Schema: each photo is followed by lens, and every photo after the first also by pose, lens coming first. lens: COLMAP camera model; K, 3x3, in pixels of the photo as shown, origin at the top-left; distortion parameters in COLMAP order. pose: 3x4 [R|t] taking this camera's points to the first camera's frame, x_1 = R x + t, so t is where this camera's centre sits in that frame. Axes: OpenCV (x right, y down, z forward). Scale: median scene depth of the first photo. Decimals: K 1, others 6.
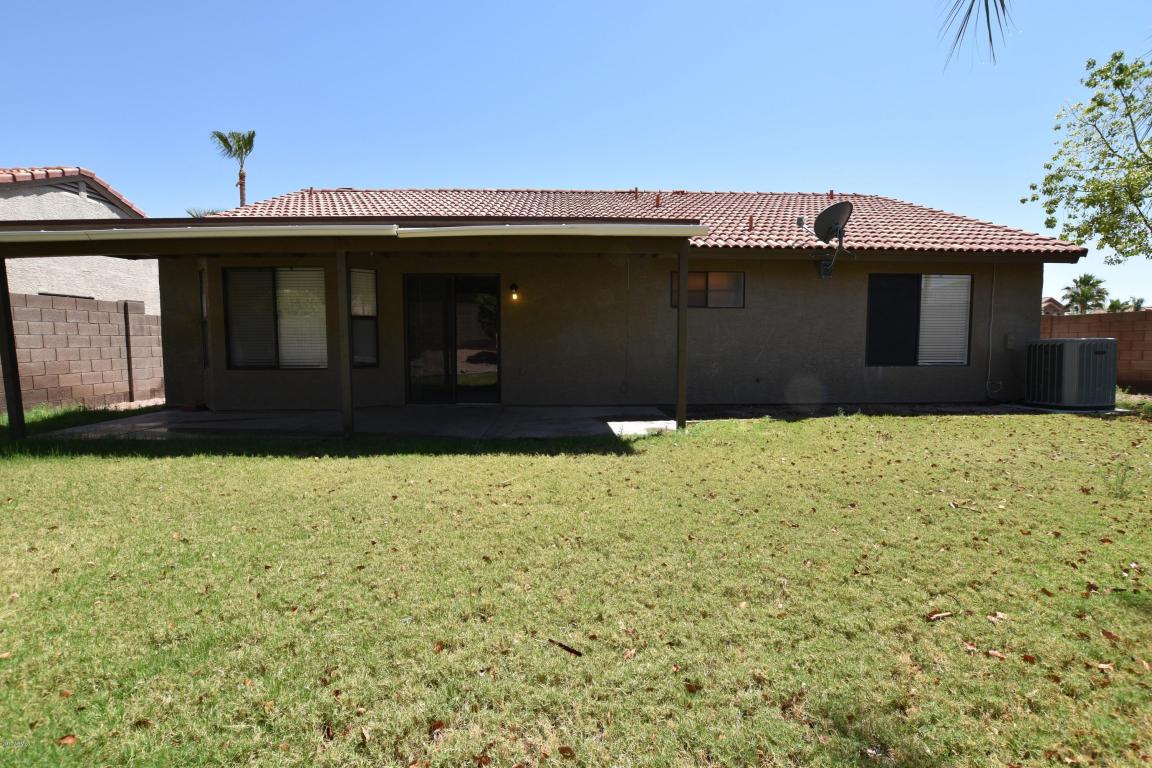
lens RADIAL K [[508.2, 0, 572.5], [0, 508.2, 380.4], [0, 0, 1]] dist [-0.037941, 0.005528]
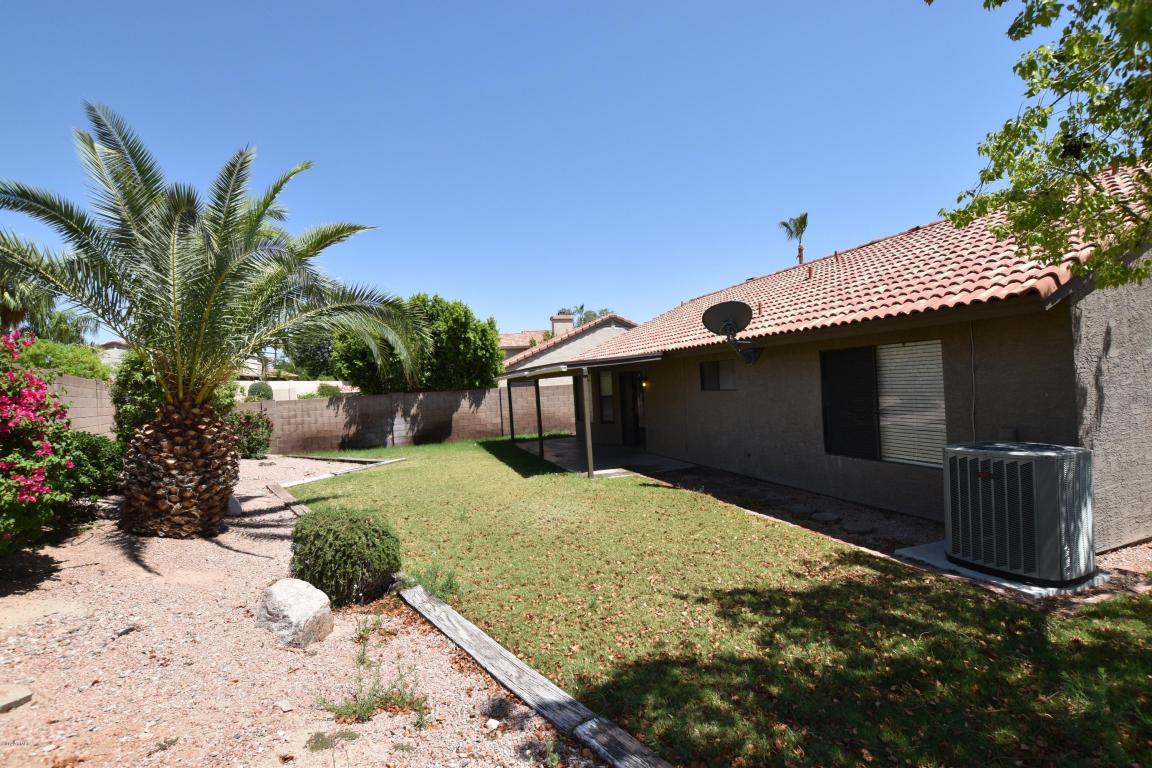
lens RADIAL K [[508.2, 0, 586.9], [0, 508.2, 380.4], [0, 0, 1]] dist [-0.037941, 0.005528]
pose [[0.302069, -0.019240, -0.953092, 1.314154], [-0.011766, 0.999645, -0.023909, -0.132563], [0.953213, 0.018436, 0.301736, 0.324169]]
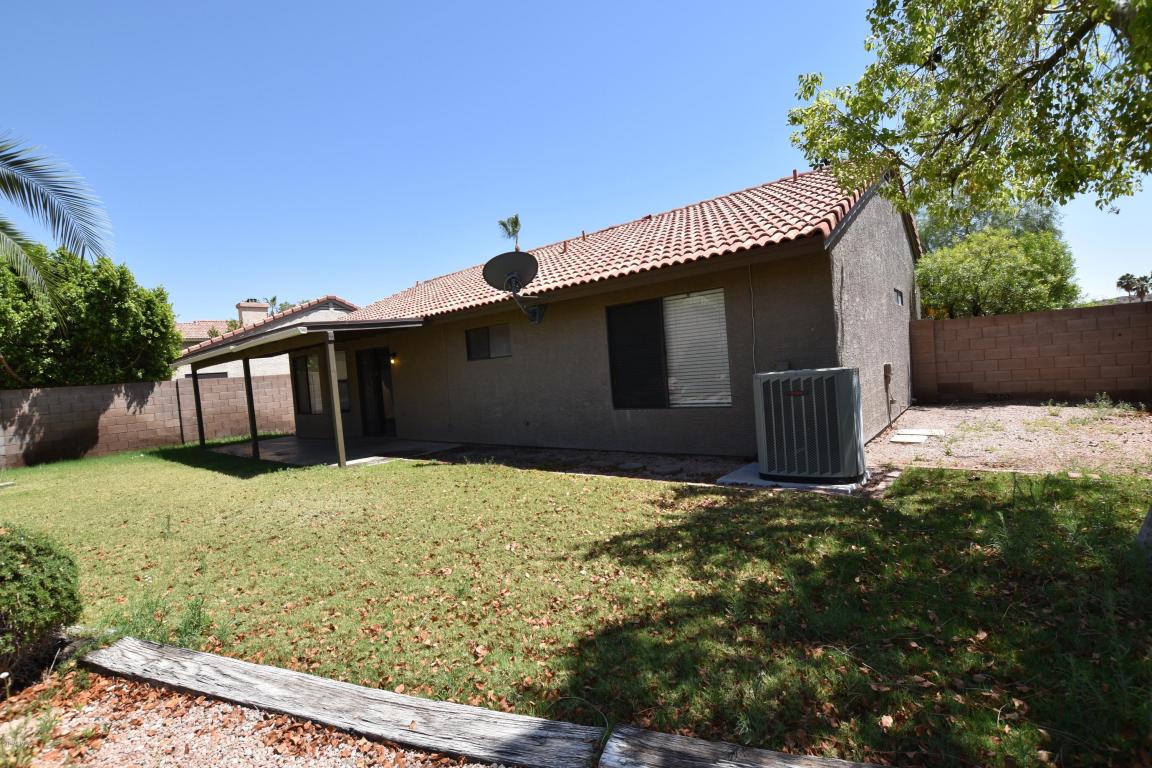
lens RADIAL K [[508.2, 0, 579.9], [0, 508.2, 377.2], [0, 0, 1]] dist [-0.037941, 0.005528]
pose [[0.749514, -0.044524, -0.660489, 1.142451], [0.033512, 0.999008, -0.029316, -0.060914], [0.661139, -0.000161, 0.750263, 0.280411]]
